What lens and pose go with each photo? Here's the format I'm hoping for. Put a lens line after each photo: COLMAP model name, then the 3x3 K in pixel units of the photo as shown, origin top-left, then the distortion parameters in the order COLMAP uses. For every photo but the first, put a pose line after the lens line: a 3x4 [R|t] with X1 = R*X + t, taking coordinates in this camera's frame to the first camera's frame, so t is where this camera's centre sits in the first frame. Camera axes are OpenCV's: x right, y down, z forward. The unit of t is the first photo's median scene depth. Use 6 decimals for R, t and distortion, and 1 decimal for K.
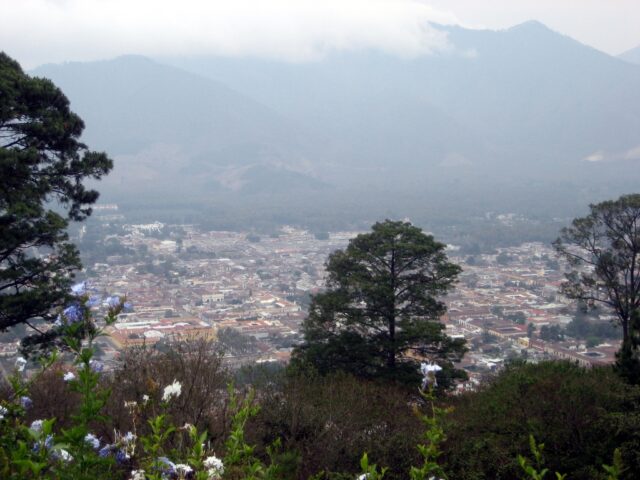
lens RADIAL K [[1142.0, 0, 325.6], [0, 1142.0, 245.8], [0, 0, 1]] dist [-0.014454, 0.000000]
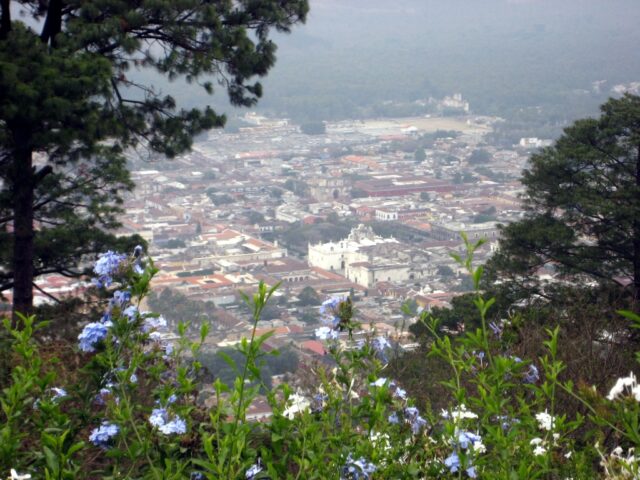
lens RADIAL K [[1950.8, 0, 320.3], [0, 1950.8, 240.7], [0, 0, 1]] dist [0.084054, 0.000000]
pose [[0.999730, -0.022558, 0.005584, -0.181106], [0.022257, 0.998546, 0.049088, -0.000729], [-0.006684, -0.048950, 0.998779, 0.002601]]
